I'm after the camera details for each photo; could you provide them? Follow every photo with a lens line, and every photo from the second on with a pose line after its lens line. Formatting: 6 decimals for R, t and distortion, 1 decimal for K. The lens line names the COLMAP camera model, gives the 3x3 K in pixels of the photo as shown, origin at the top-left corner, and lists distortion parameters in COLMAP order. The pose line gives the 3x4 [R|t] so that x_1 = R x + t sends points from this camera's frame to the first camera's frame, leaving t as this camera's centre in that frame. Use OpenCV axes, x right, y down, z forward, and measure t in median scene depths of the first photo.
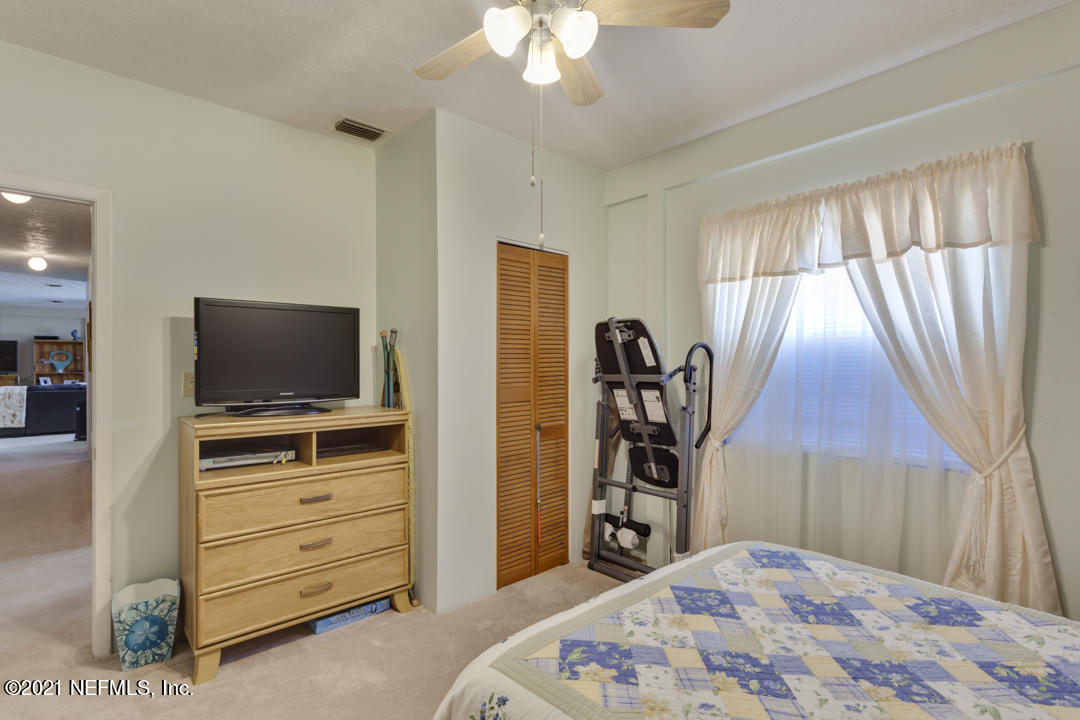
lens RADIAL K [[518.5, 0, 535.1], [0, 518.5, 374.2], [0, 0, 1]] dist [0.002537, 0.000352]
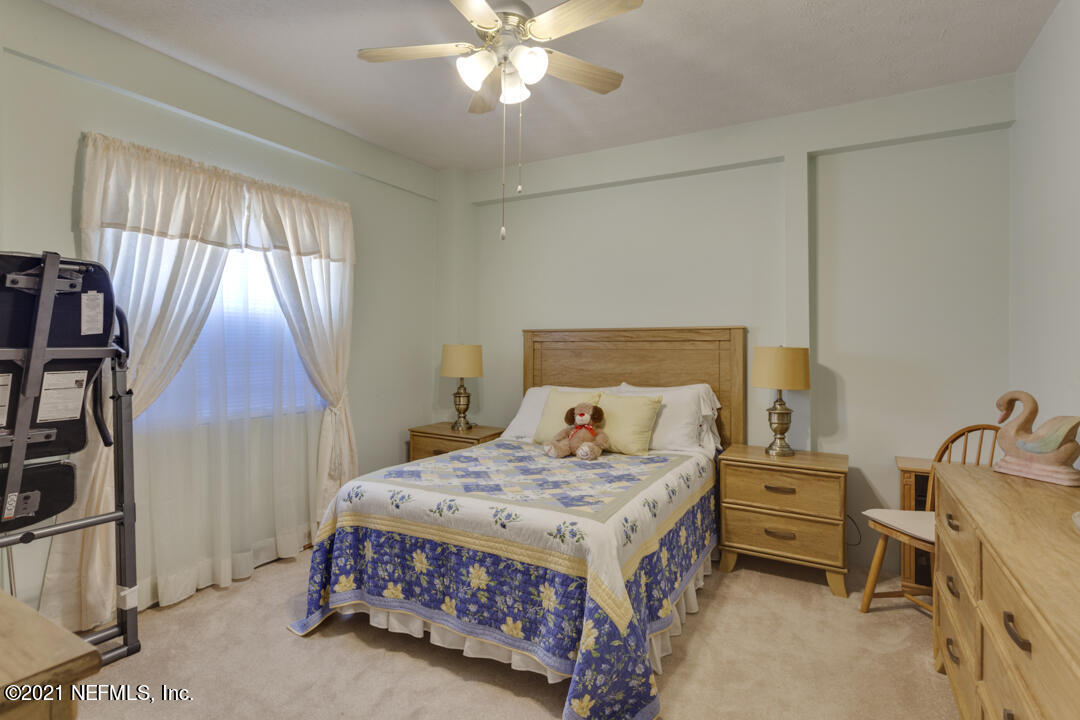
lens RADIAL K [[531.2, 0, 540.0], [0, 531.2, 360.0], [0, 0, 1]] dist [0.002700, 0.000780]
pose [[-0.314163, -0.026068, 0.949011, -0.732099], [0.011902, 0.999436, 0.031393, 0.003210], [-0.949294, 0.021157, -0.313676, 0.789127]]
